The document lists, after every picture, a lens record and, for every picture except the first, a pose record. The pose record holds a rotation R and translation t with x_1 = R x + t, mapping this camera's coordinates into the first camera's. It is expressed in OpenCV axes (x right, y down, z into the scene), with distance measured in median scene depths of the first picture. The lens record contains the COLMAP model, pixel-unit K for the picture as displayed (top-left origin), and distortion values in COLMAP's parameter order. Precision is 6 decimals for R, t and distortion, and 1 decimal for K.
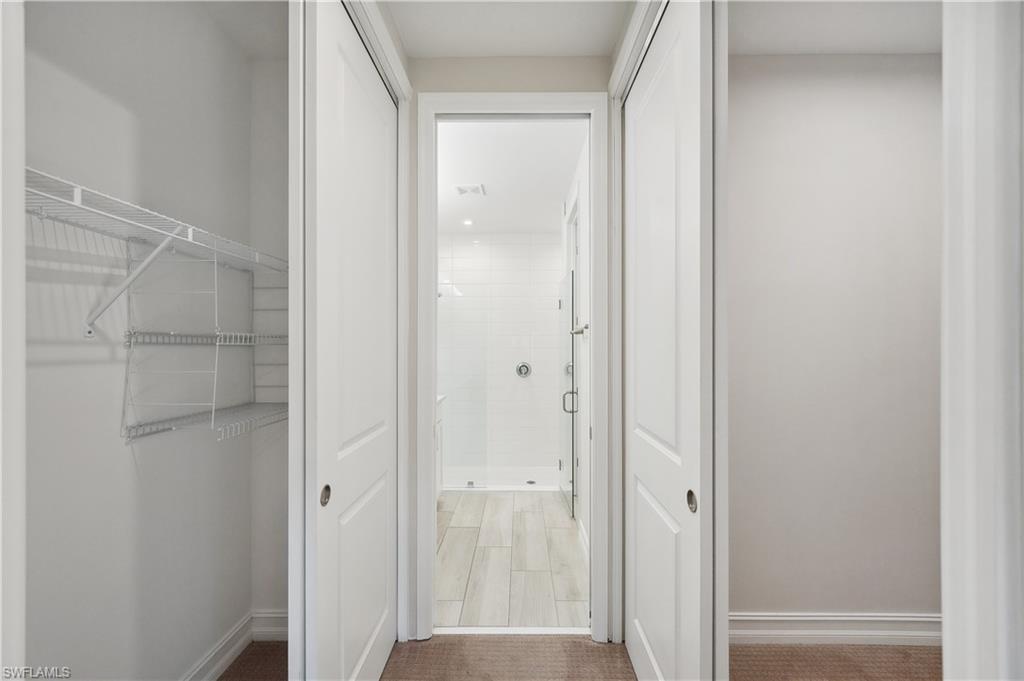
lens RADIAL K [[415.4, 0, 514.6], [0, 415.4, 341.6], [0, 0, 1]] dist [-0.004520, -0.000880]
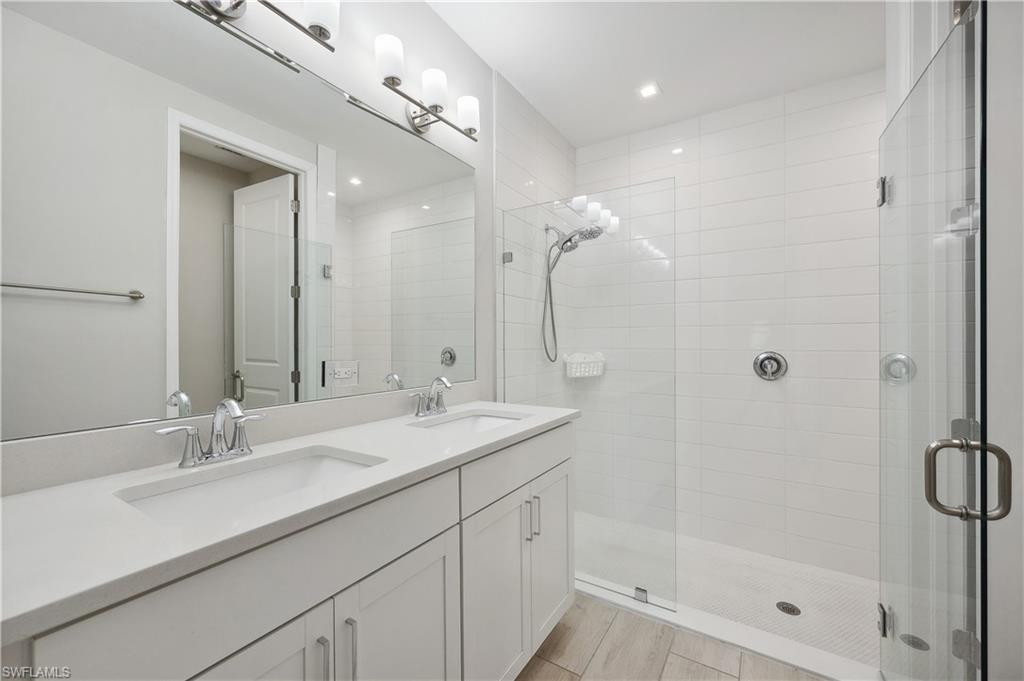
lens RADIAL K [[415.4, 0, 507.8], [0, 415.4, 337.4], [0, 0, 1]] dist [-0.004520, -0.000880]
pose [[0.852408, -0.002240, -0.522873, 0.016291], [0.001241, 0.999997, -0.002260, 0.041642], [0.522876, 0.001278, 0.852408, 0.499929]]
